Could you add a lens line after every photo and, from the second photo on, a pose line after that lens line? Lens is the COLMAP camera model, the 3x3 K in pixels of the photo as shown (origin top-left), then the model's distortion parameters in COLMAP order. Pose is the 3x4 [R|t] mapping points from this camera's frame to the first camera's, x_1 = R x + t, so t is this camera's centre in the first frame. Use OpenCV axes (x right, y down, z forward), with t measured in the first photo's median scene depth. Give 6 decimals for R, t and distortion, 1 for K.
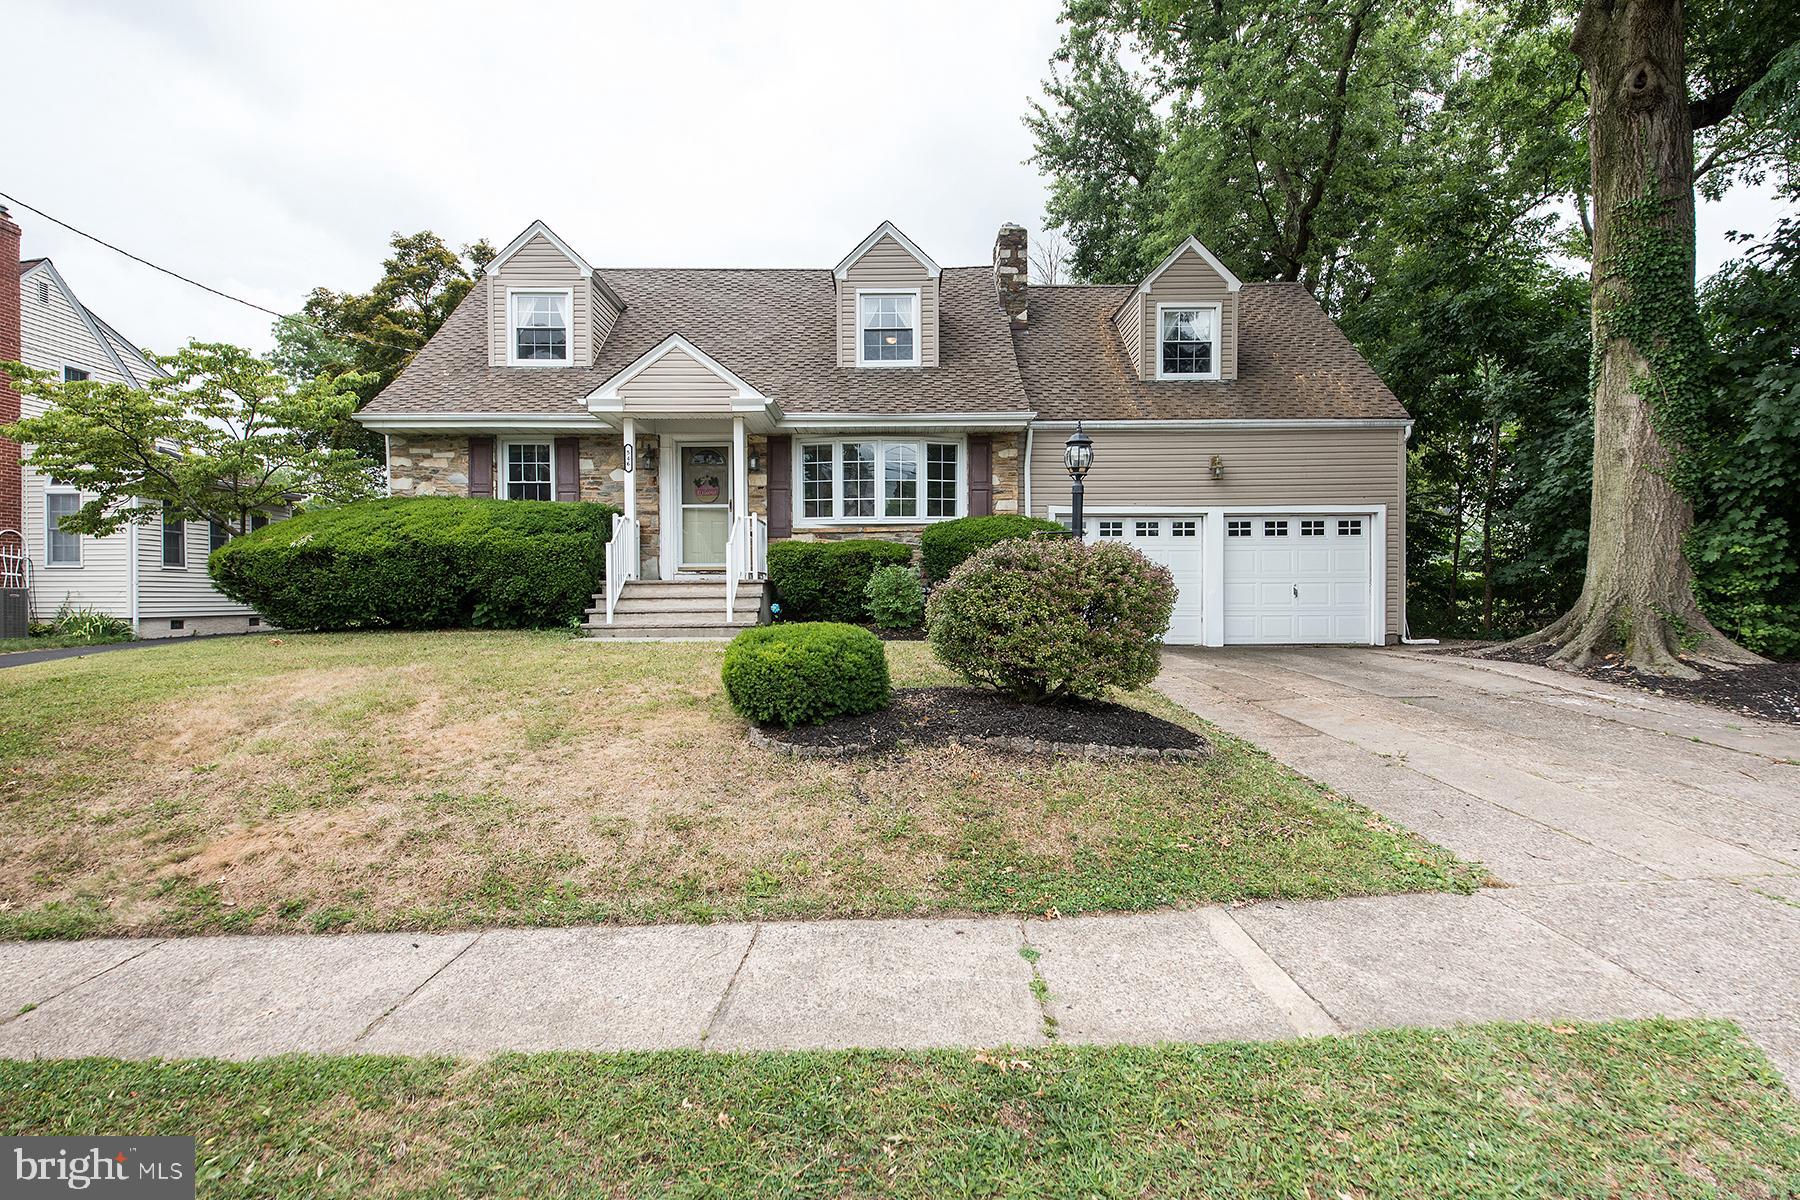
lens RADIAL K [[925.9, 0, 900.0], [0, 925.9, 600.0], [0, 0, 1]] dist [0.058812, -0.058682]
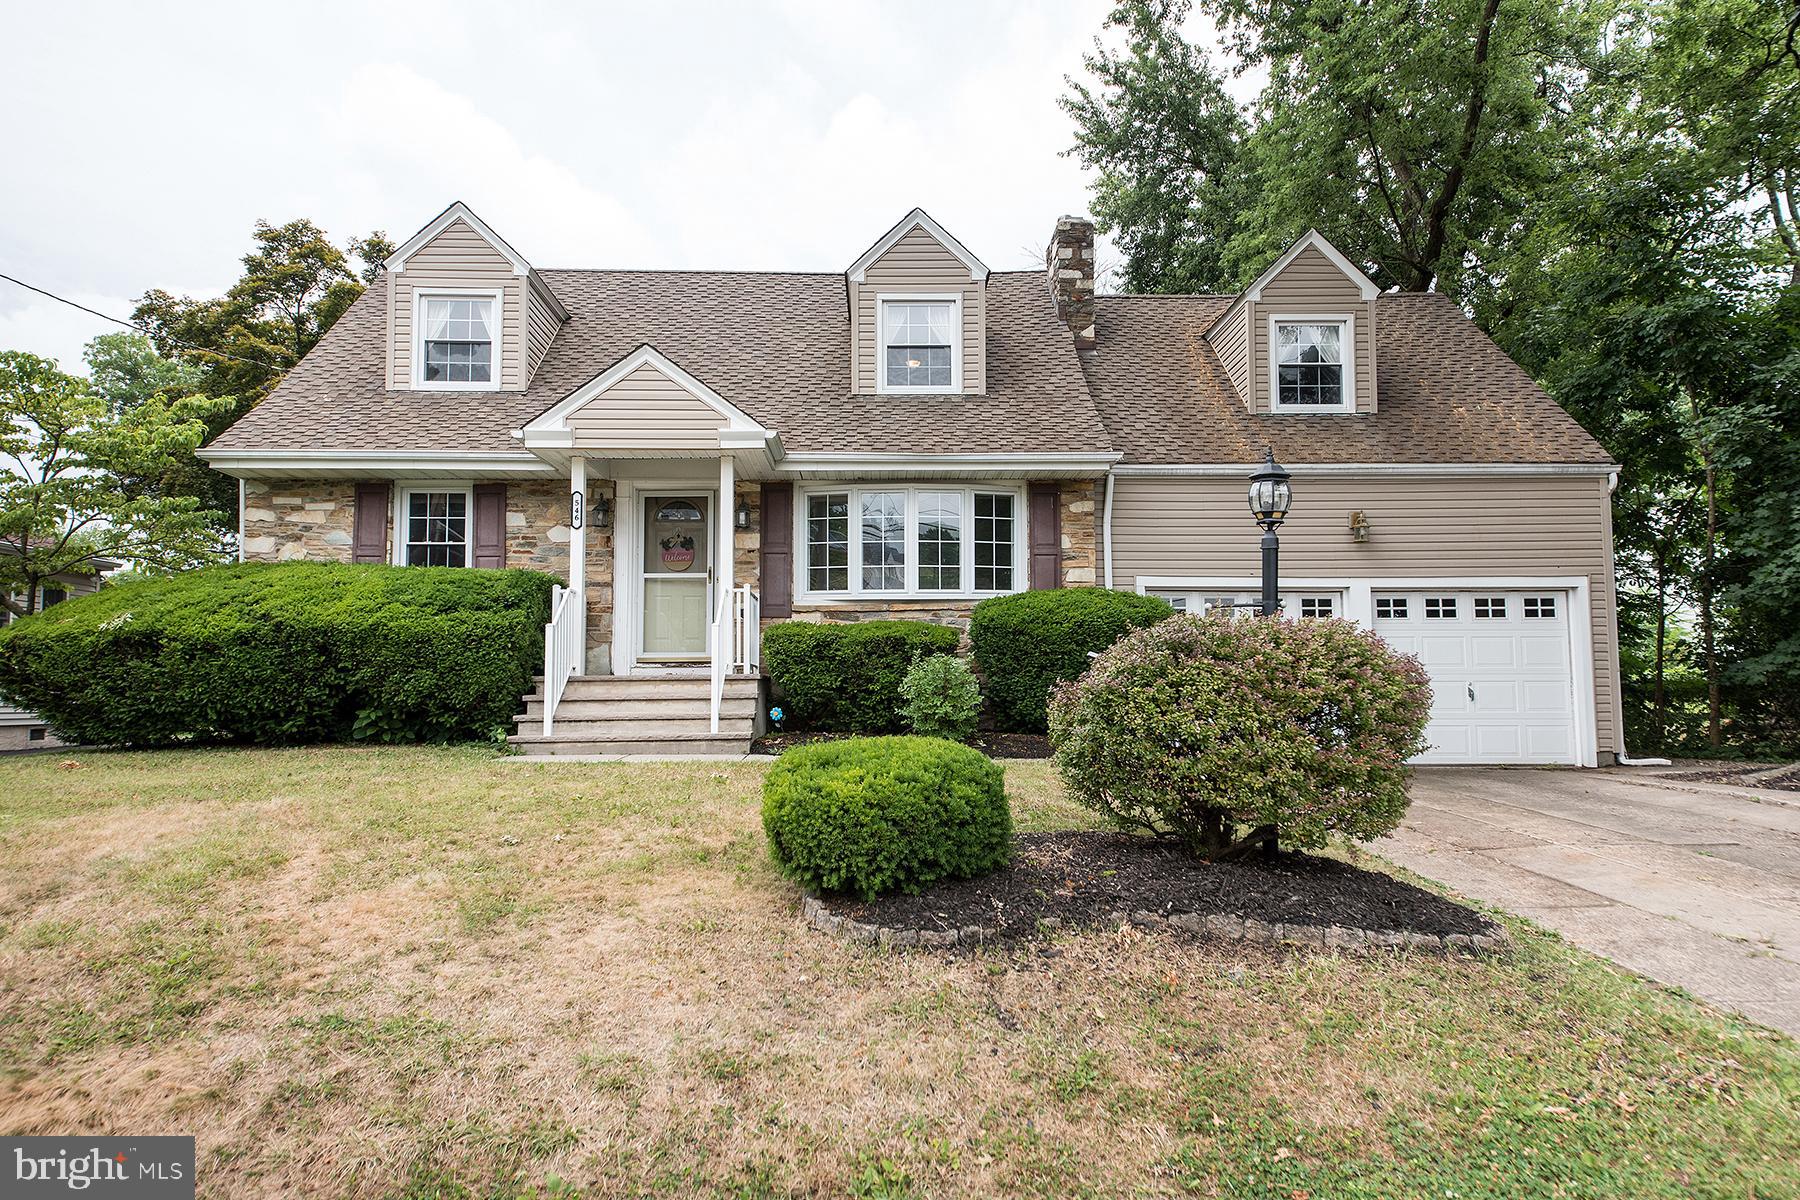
lens RADIAL K [[1161.8, 0, 900.0], [0, 1161.8, 600.0], [0, 0, 1]] dist [0.080775, -0.056680]
pose [[0.999751, 0.002434, 0.022174, -0.051846], [-0.000492, 0.996195, -0.087148, -0.000571], [-0.022301, 0.087116, 0.995949, 0.071202]]
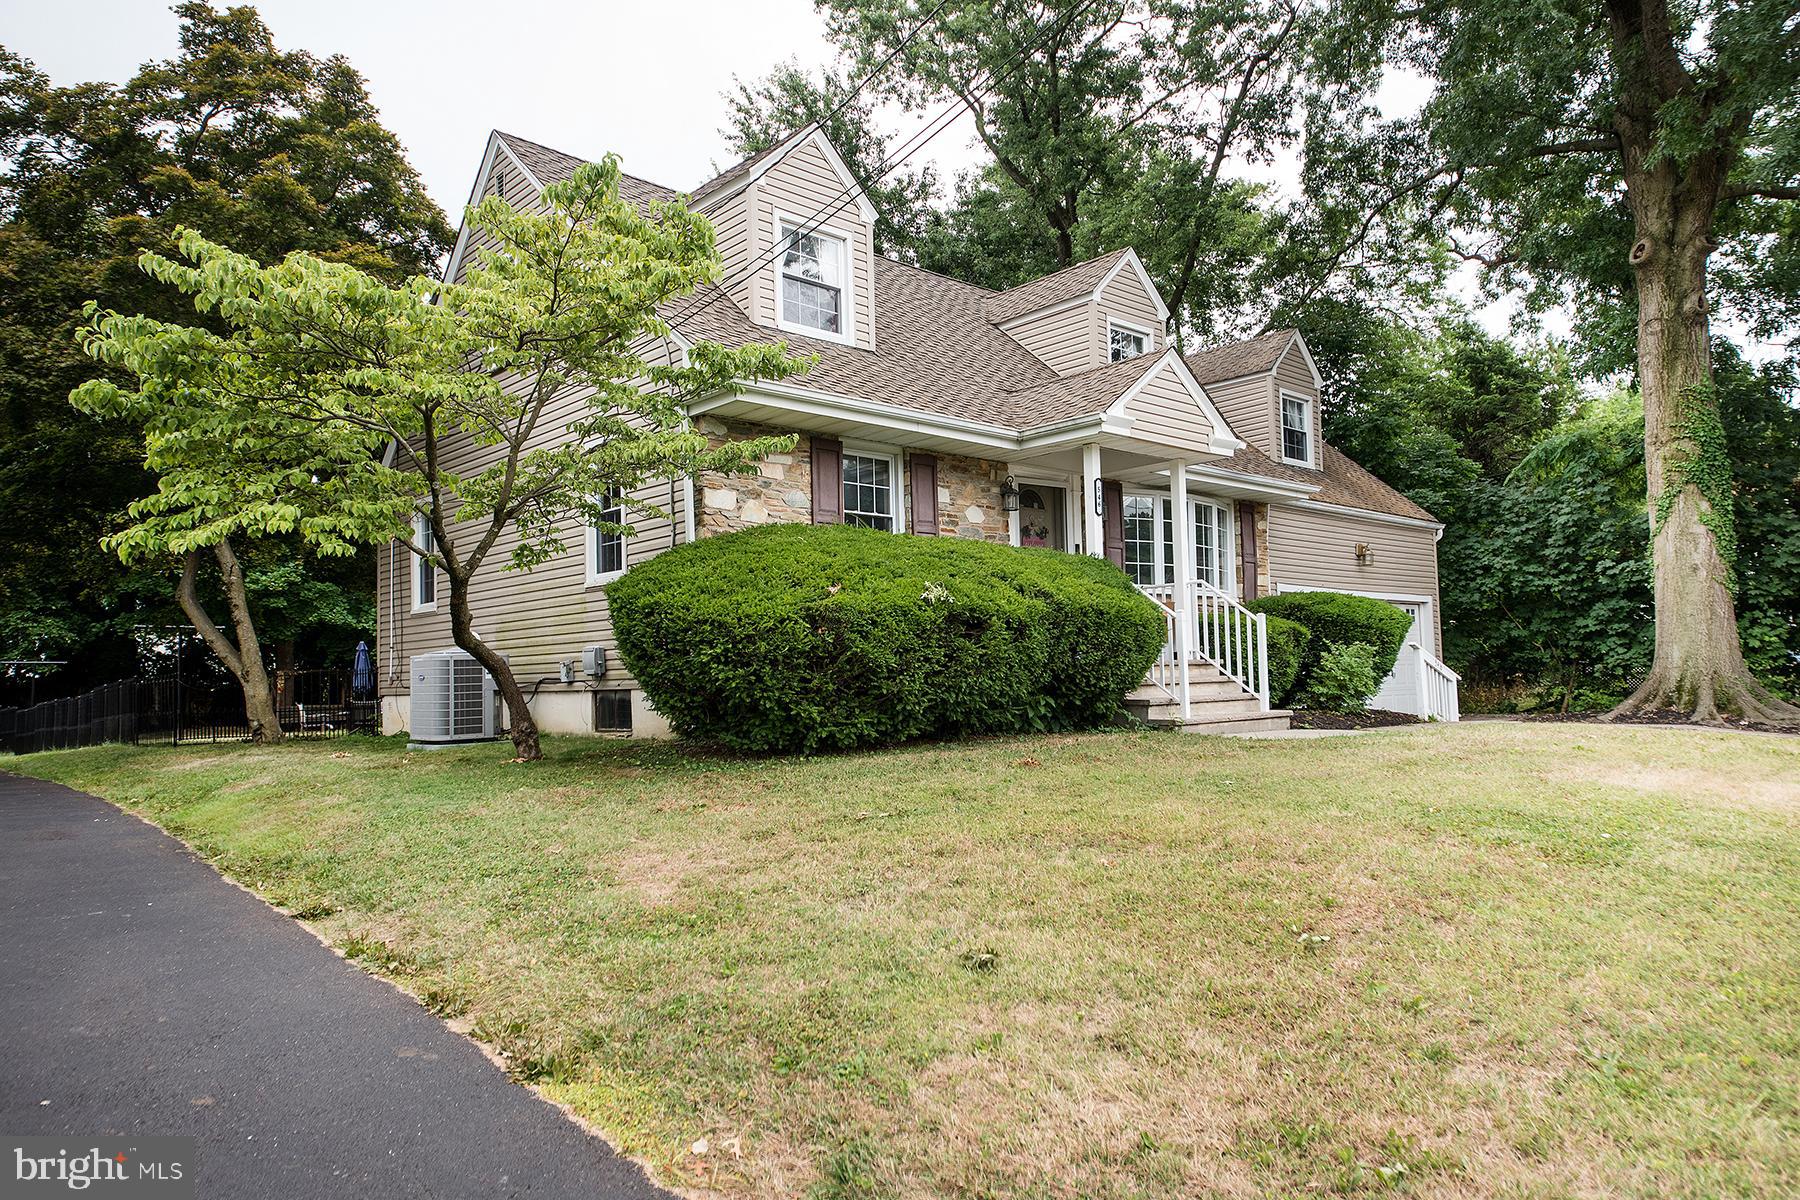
lens RADIAL K [[1161.8, 0, 900.0], [0, 1161.8, 600.0], [0, 0, 1]] dist [0.080775, -0.056680]
pose [[0.729150, 0.033974, 0.683510, -0.947892], [0.024607, 0.996820, -0.075797, -0.003126], [-0.683911, 0.072087, 0.725995, 0.400350]]
